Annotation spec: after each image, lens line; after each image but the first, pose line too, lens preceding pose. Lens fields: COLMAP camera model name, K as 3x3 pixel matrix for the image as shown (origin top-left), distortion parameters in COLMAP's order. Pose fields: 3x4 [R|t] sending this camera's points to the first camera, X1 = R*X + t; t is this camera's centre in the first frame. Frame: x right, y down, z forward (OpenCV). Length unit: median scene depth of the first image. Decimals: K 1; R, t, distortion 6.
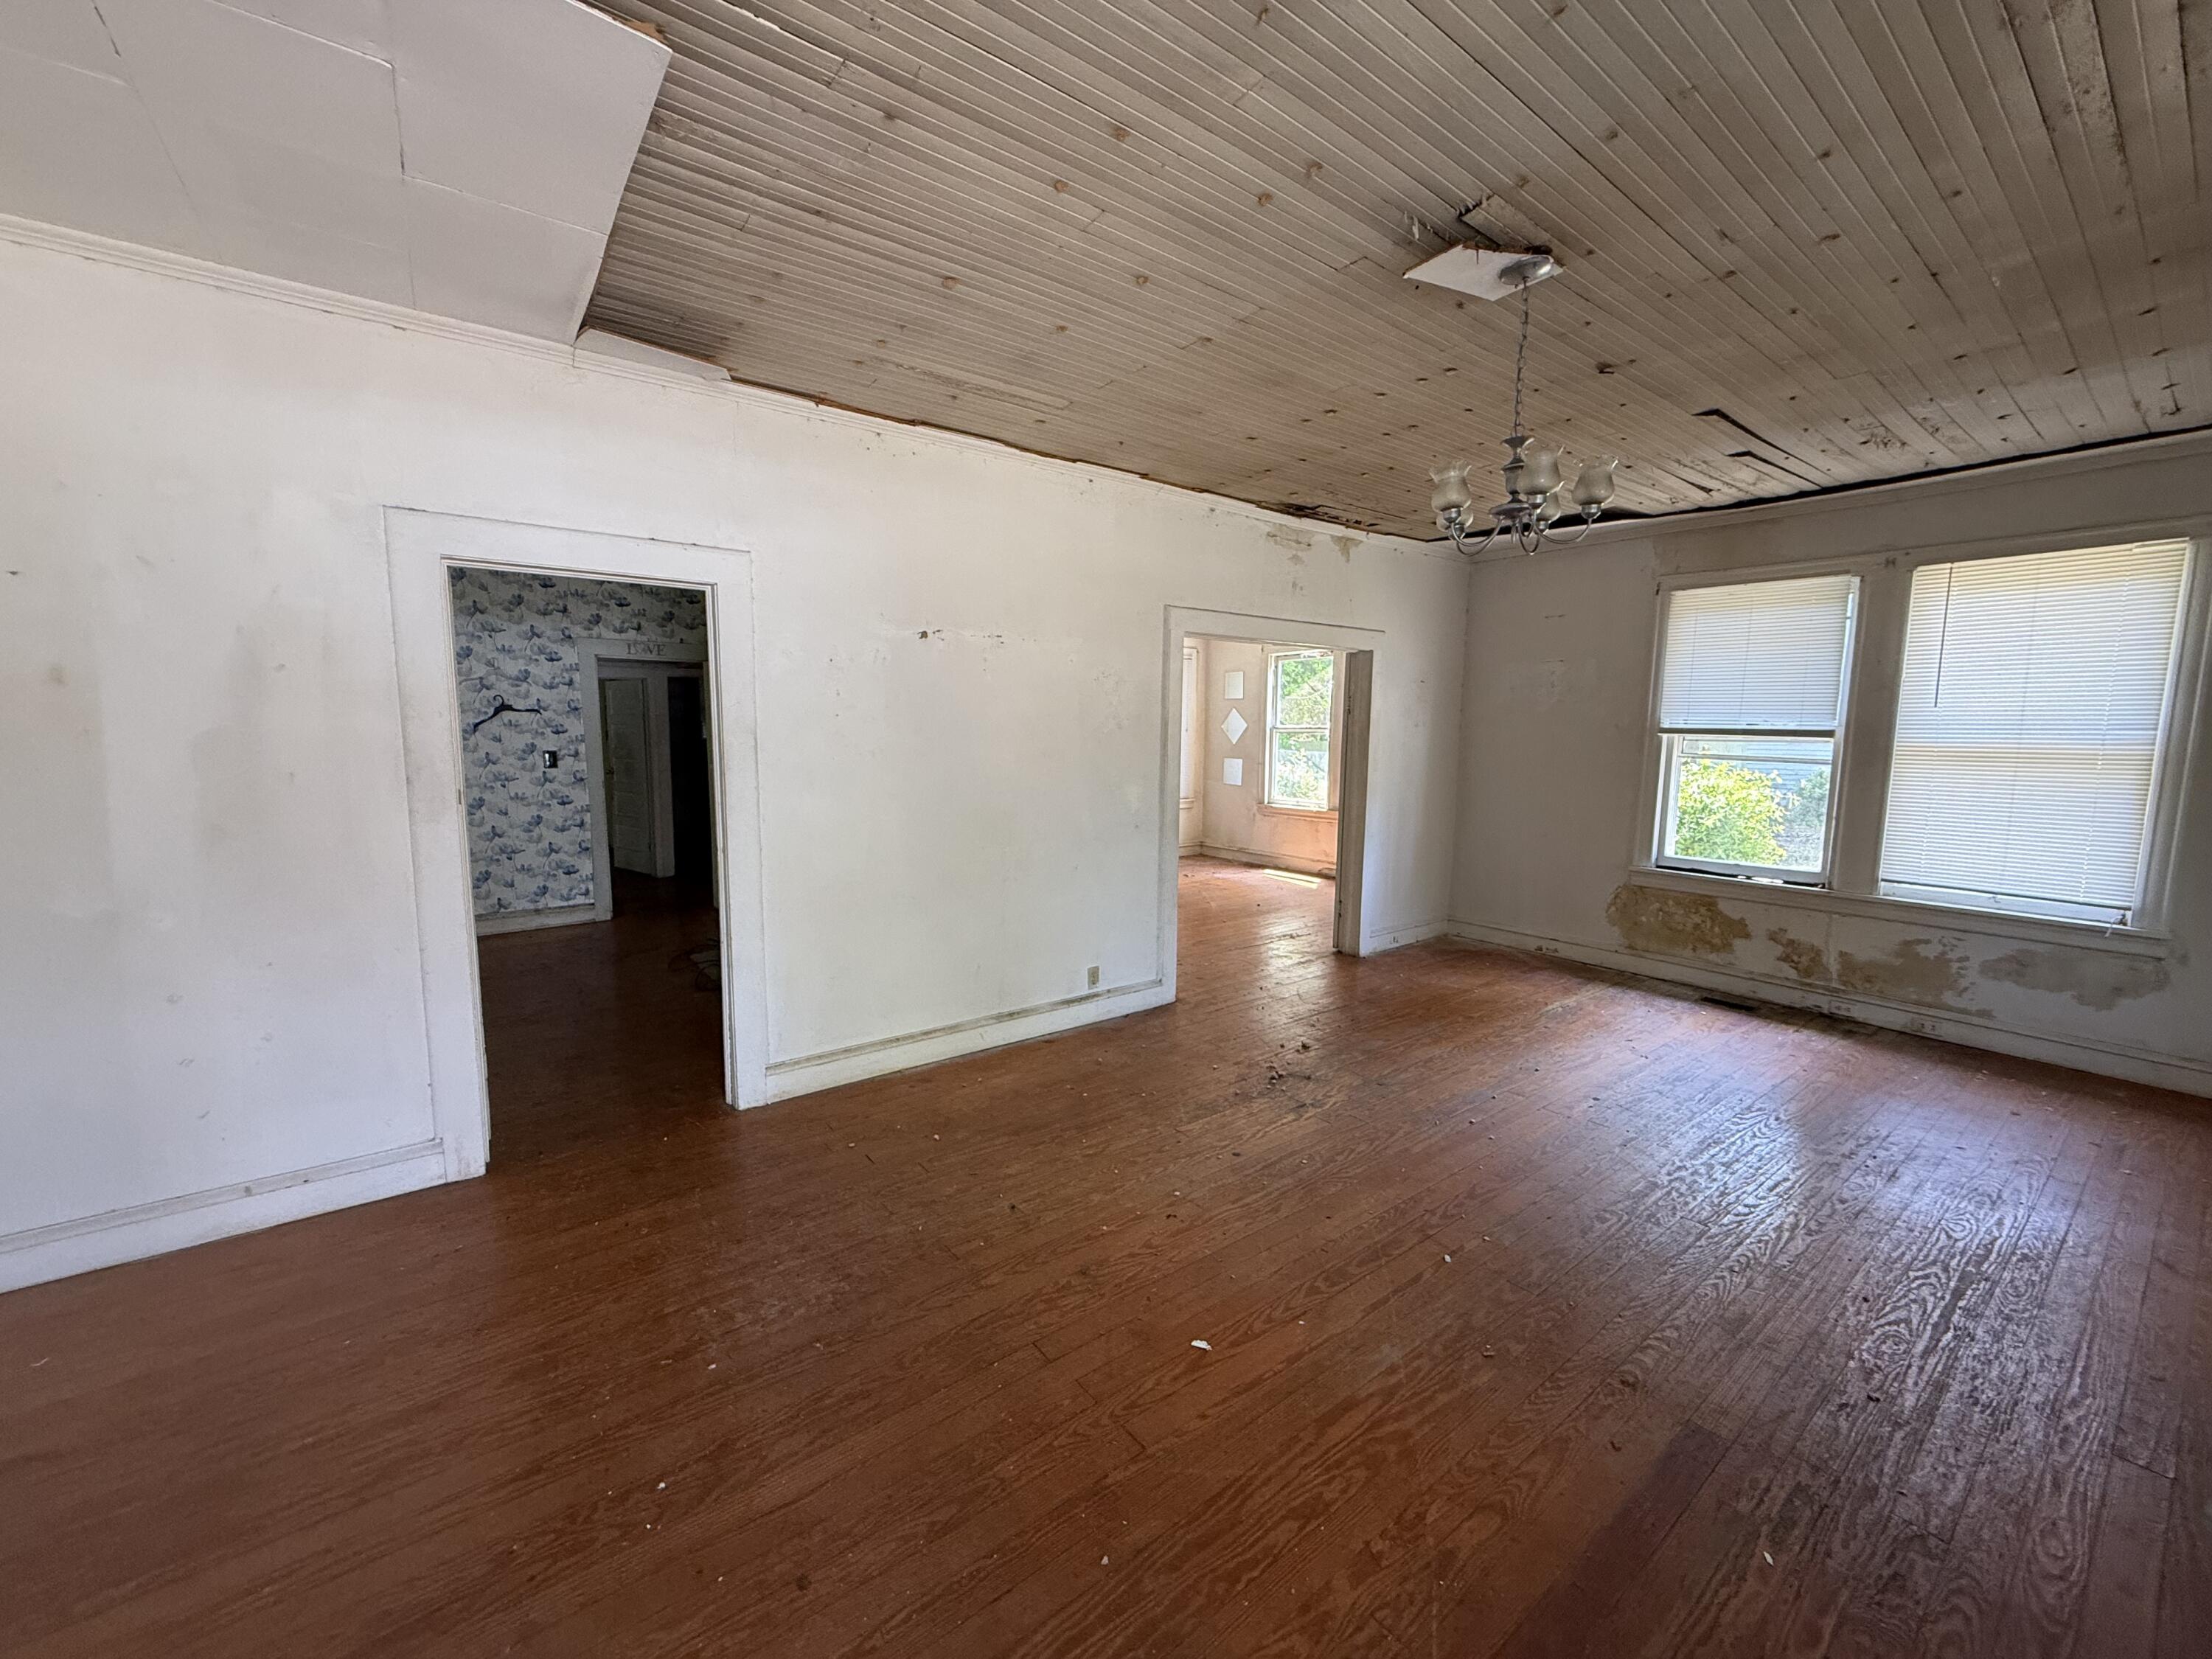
lens RADIAL K [[877.1, 0, 1099.5], [0, 877.1, 828.4], [0, 0, 1]] dist [-0.000450, -0.000157]
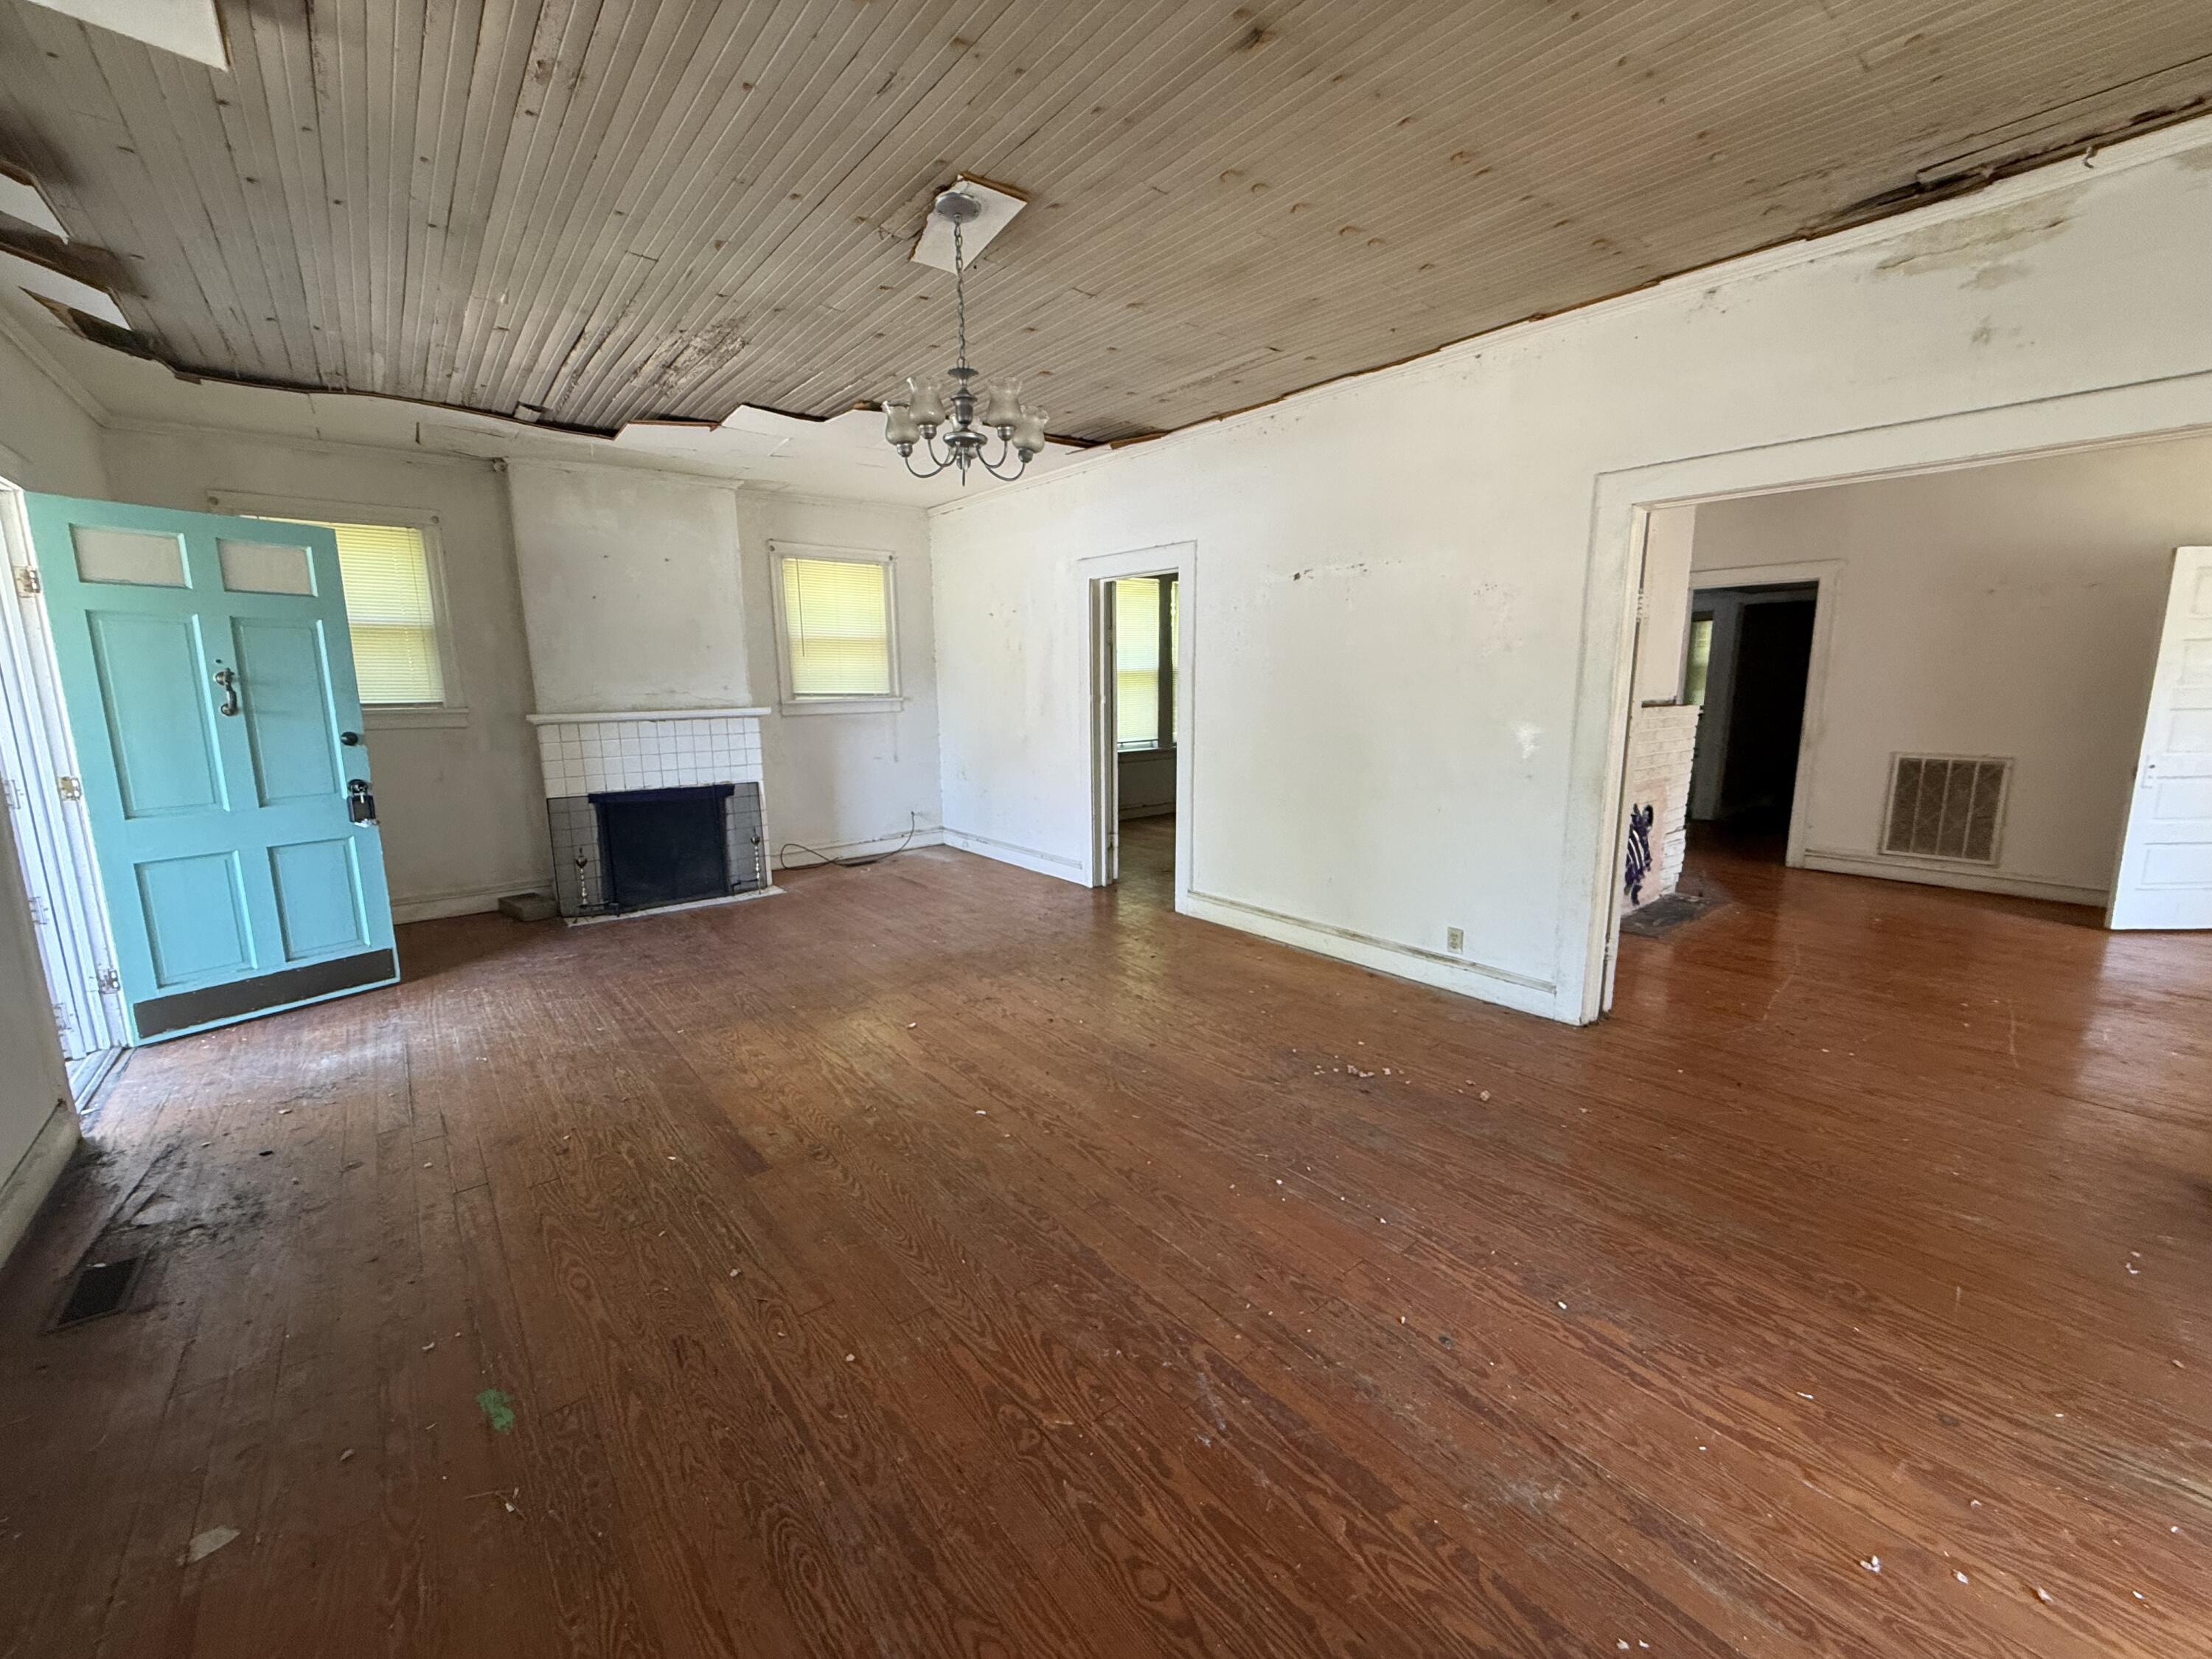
lens RADIAL K [[877.1, 0, 1099.5], [0, 877.1, 828.4], [0, 0, 1]] dist [-0.000450, -0.000157]
pose [[0.030023, 0.166828, -0.985529, 0.833127], [-0.102481, 0.981291, 0.162989, -0.046257], [0.994282, 0.096105, 0.046558, 0.599829]]
